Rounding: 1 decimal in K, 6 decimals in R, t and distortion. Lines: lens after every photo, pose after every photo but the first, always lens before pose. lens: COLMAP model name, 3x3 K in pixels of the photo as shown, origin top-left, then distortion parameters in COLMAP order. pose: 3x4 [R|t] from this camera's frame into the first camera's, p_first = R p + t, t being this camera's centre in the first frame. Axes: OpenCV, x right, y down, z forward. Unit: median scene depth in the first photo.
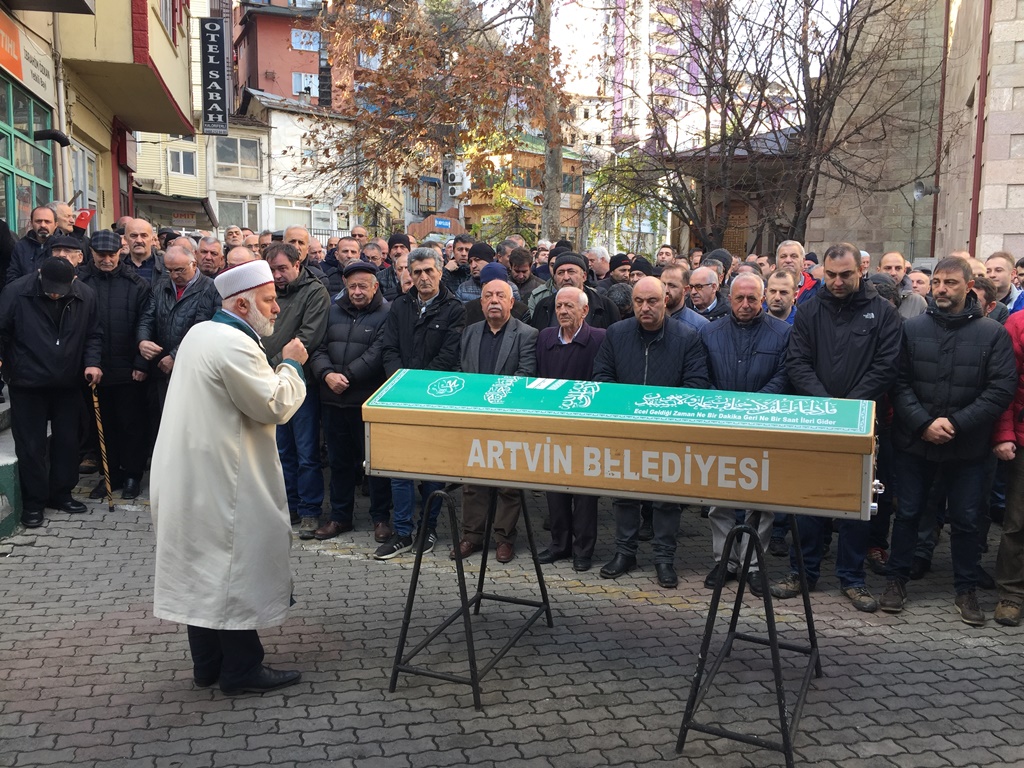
lens RADIAL K [[861.2, 0, 512.6], [0, 861.2, 387.1], [0, 0, 1]] dist [0.063836, -0.095727]
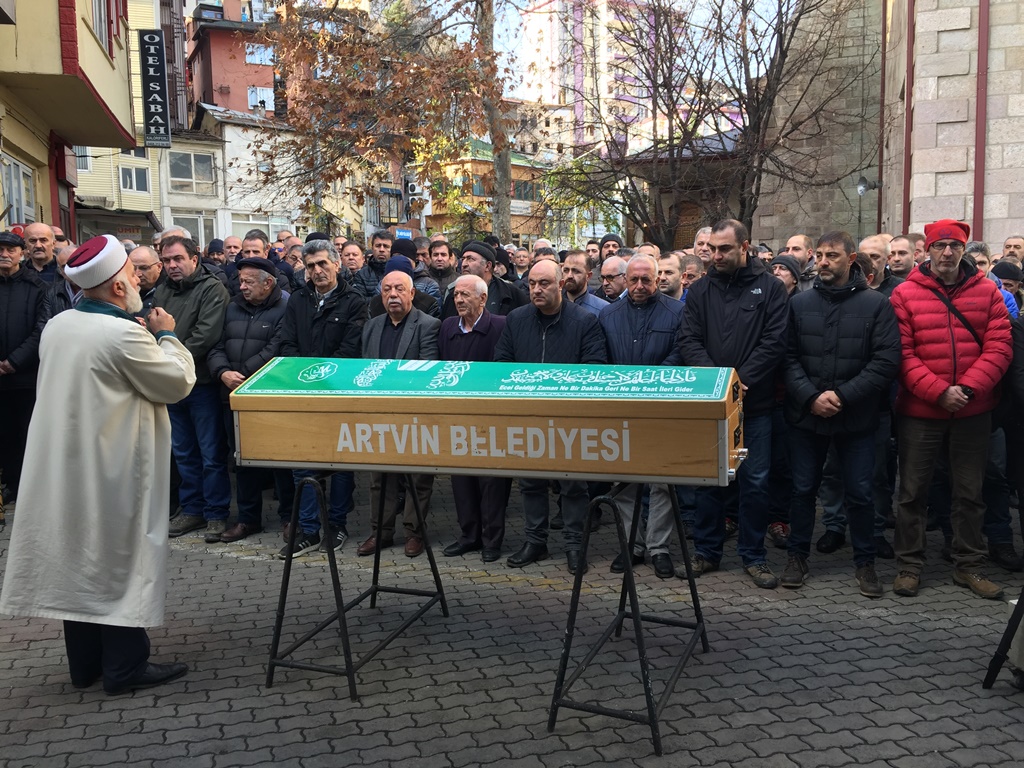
lens RADIAL K [[861.2, 0, 531.5], [0, 861.2, 392.5], [0, 0, 1]] dist [0.063836, -0.095727]
pose [[0.998874, -0.033427, 0.033668, 0.105815], [0.033799, 0.999373, -0.010538, 0.033156], [-0.033295, 0.011664, 0.999378, 0.010781]]
